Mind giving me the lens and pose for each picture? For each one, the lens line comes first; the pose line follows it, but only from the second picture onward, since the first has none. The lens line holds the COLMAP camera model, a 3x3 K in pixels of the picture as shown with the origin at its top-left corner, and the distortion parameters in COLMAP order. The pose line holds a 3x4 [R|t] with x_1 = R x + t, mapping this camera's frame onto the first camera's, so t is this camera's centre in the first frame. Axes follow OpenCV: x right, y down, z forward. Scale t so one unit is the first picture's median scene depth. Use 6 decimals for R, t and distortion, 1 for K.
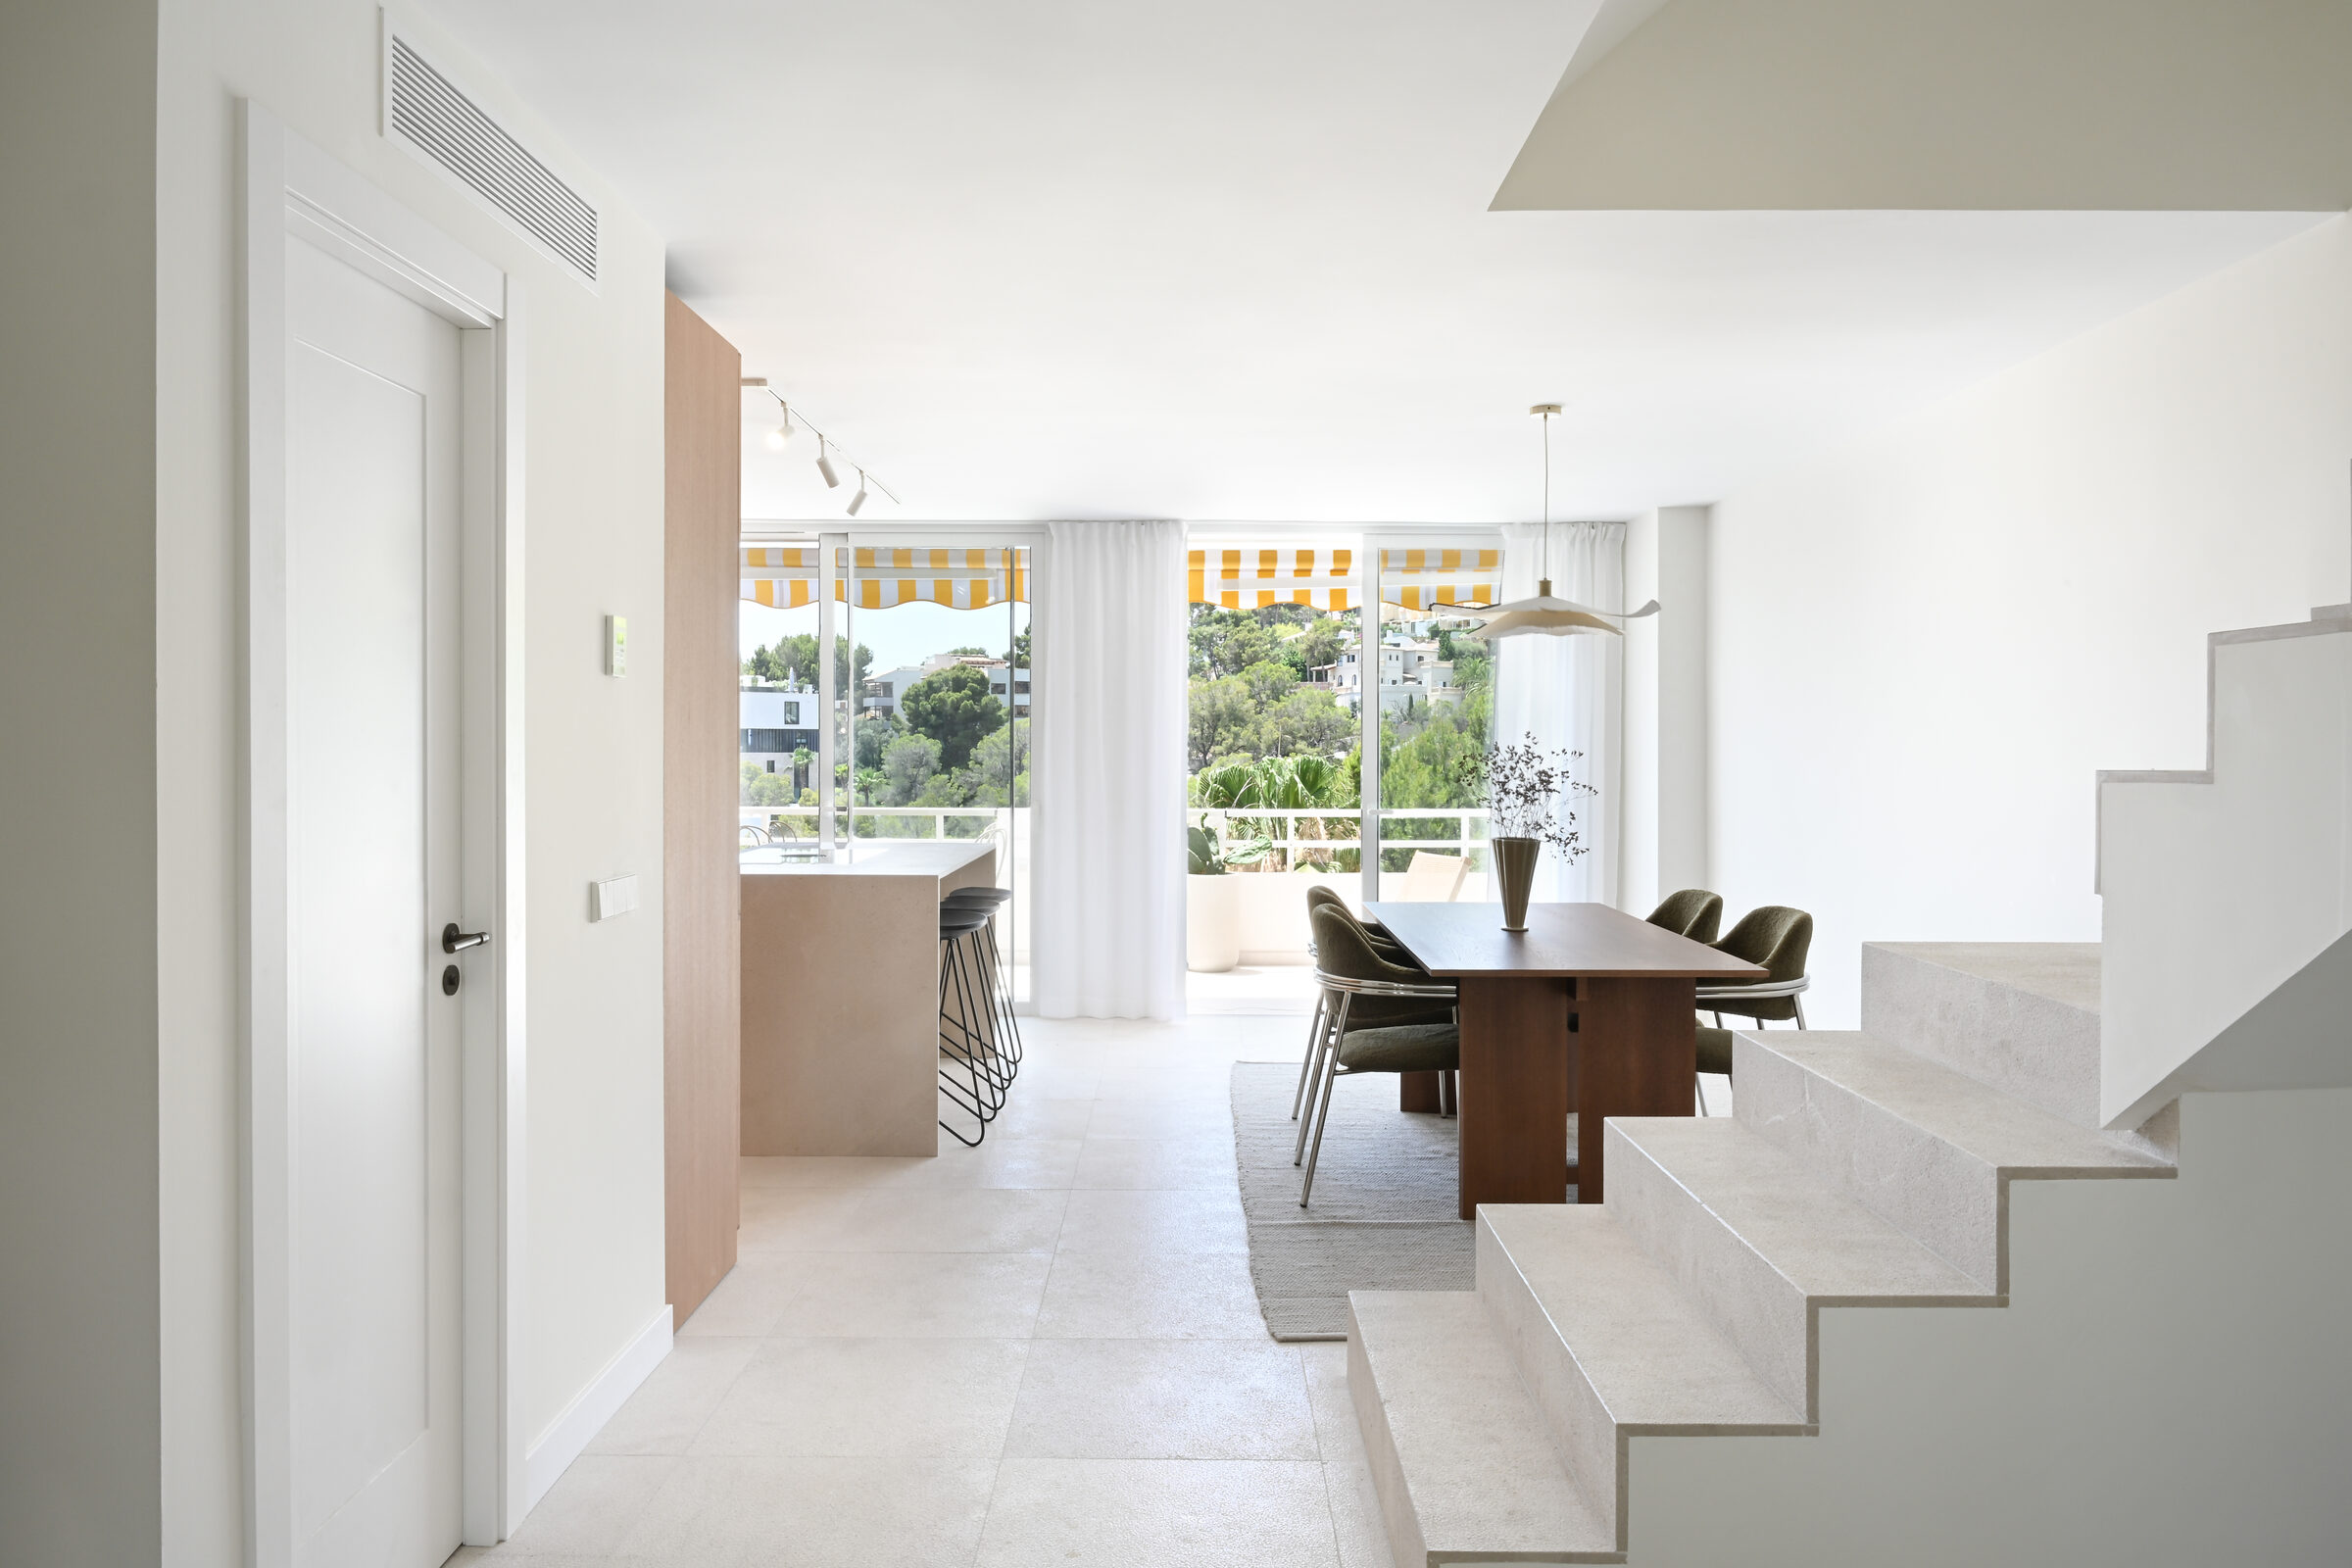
lens RADIAL K [[1602.4, 0, 1180.6], [0, 1602.4, 763.2], [0, 0, 1]] dist [0.003723, -0.000447]
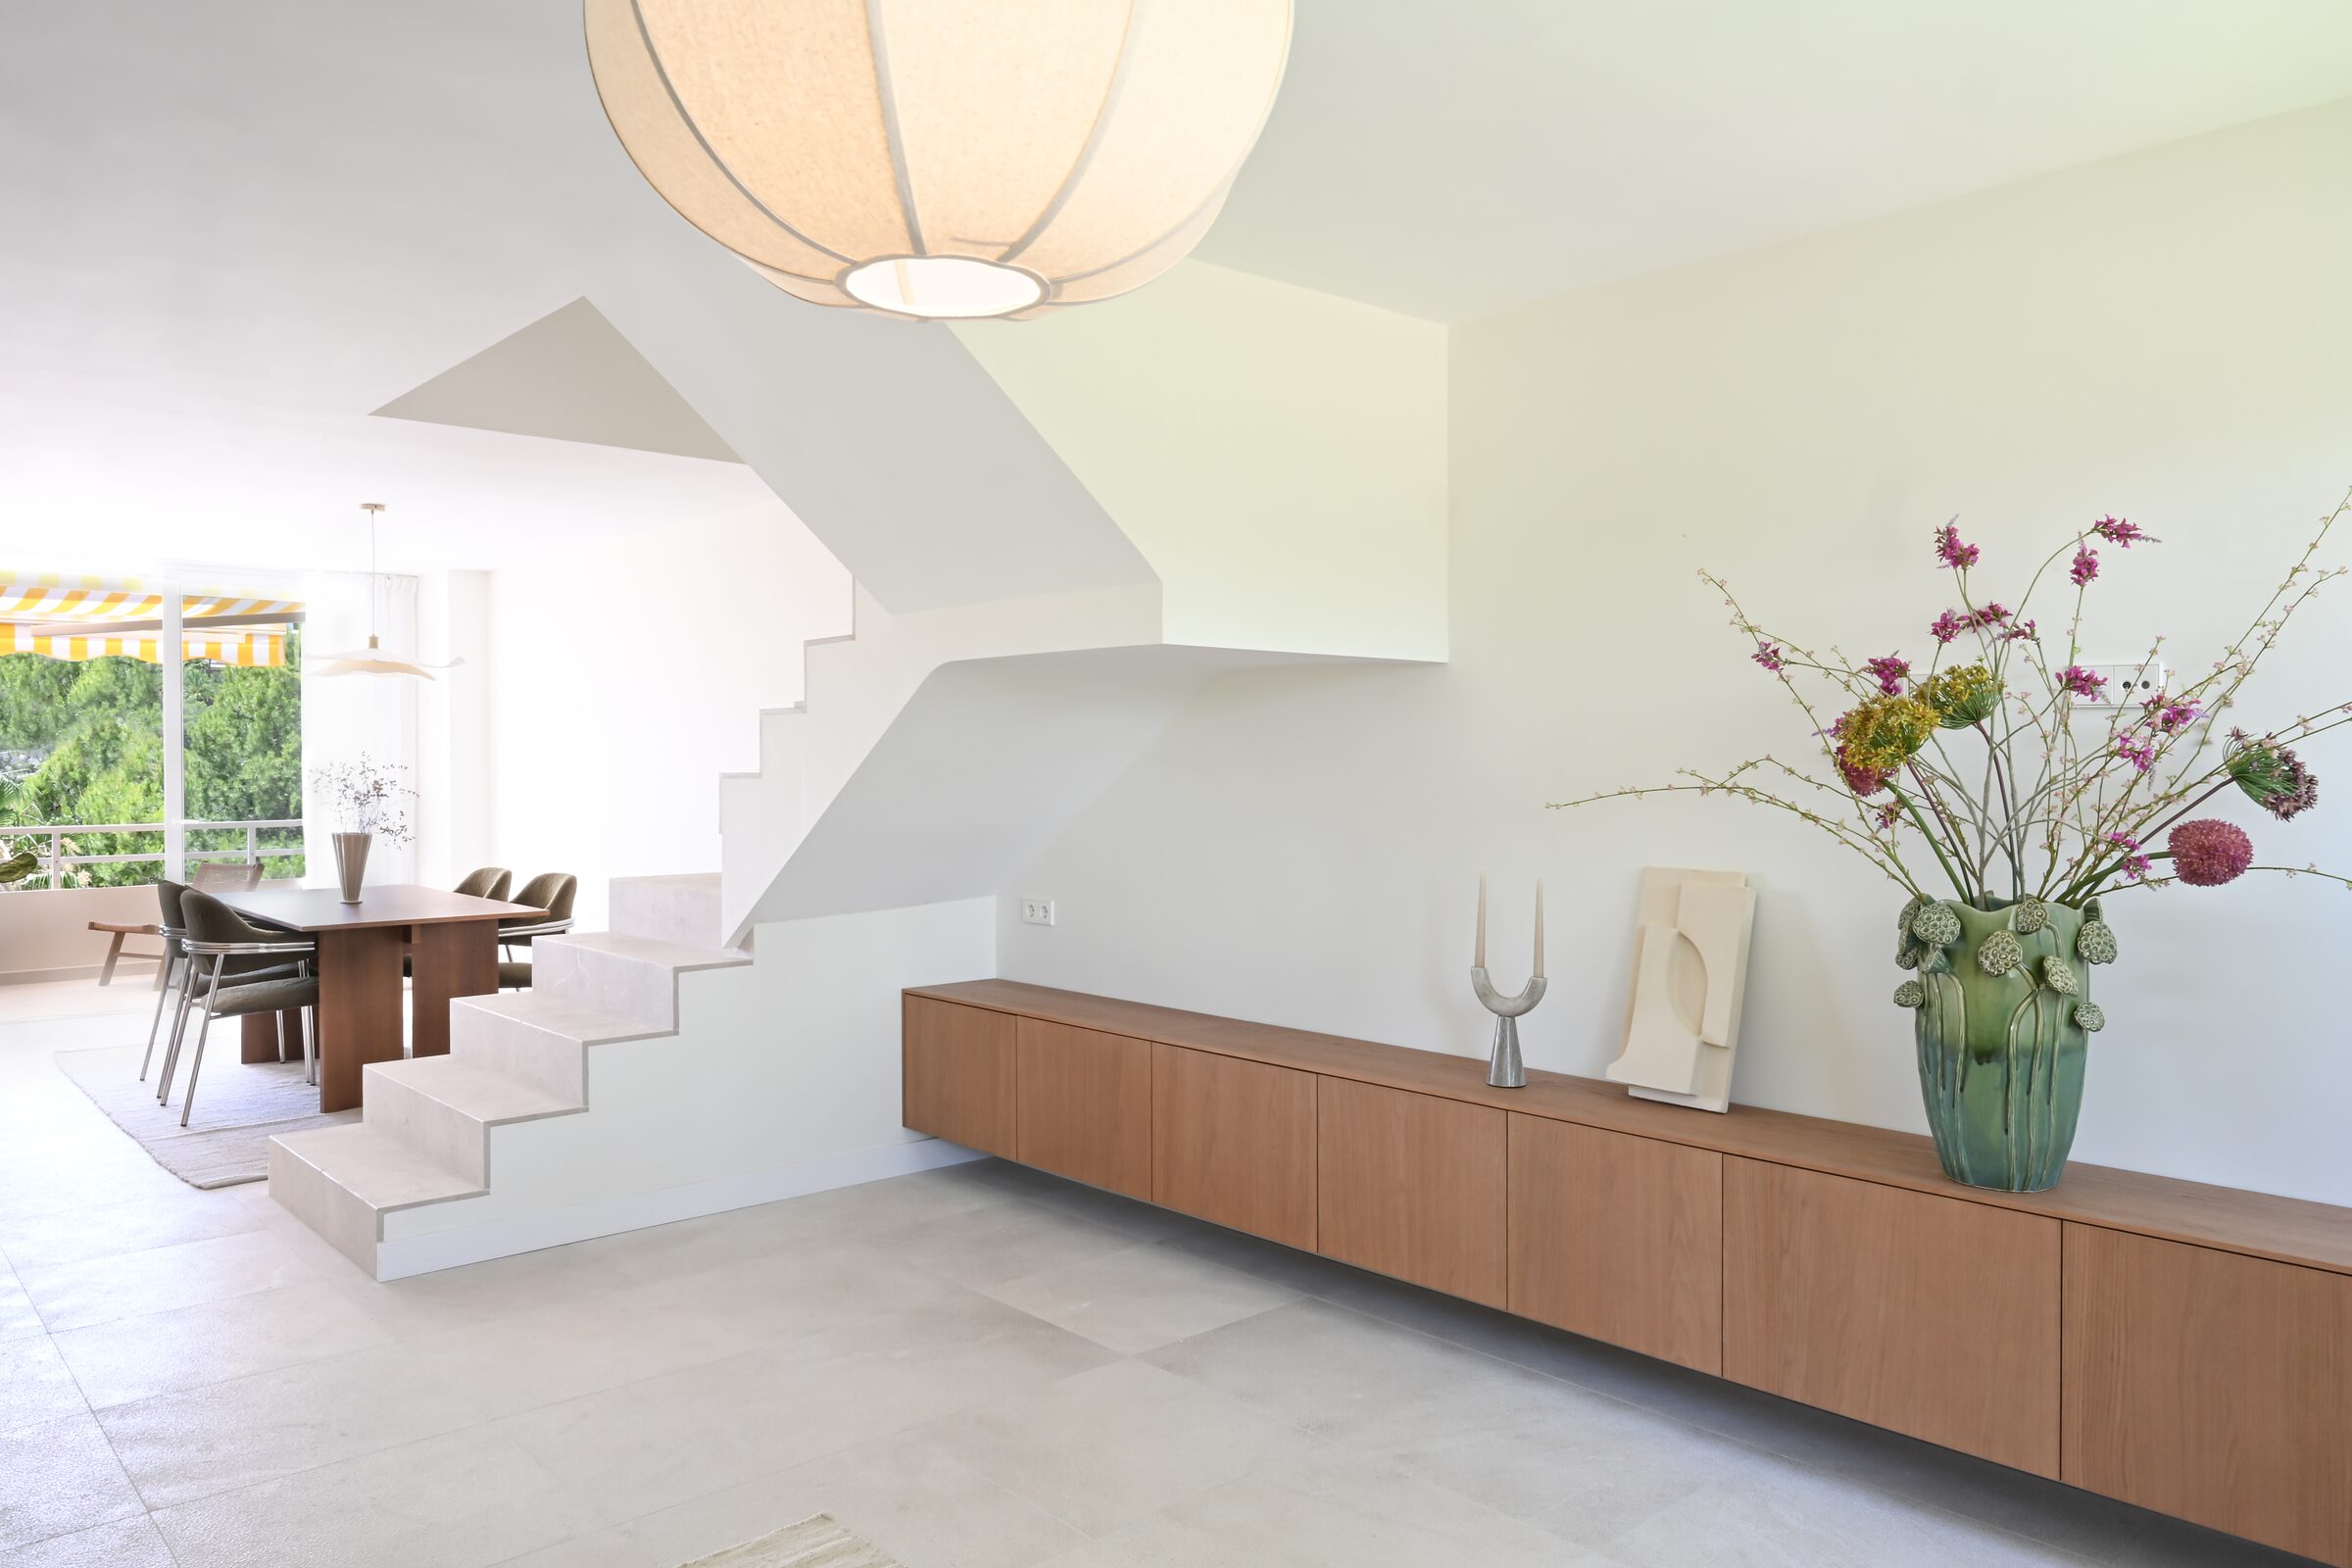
lens RADIAL K [[1627.8, 0, 1170.2], [0, 1627.8, 765.0], [0, 0, 1]] dist [-0.001280, 0.000760]
pose [[0.743073, -0.005169, 0.669191, -0.205229], [0.010271, 0.999940, -0.003682, 0.003899], [-0.669132, 0.009610, 0.743082, -0.487968]]
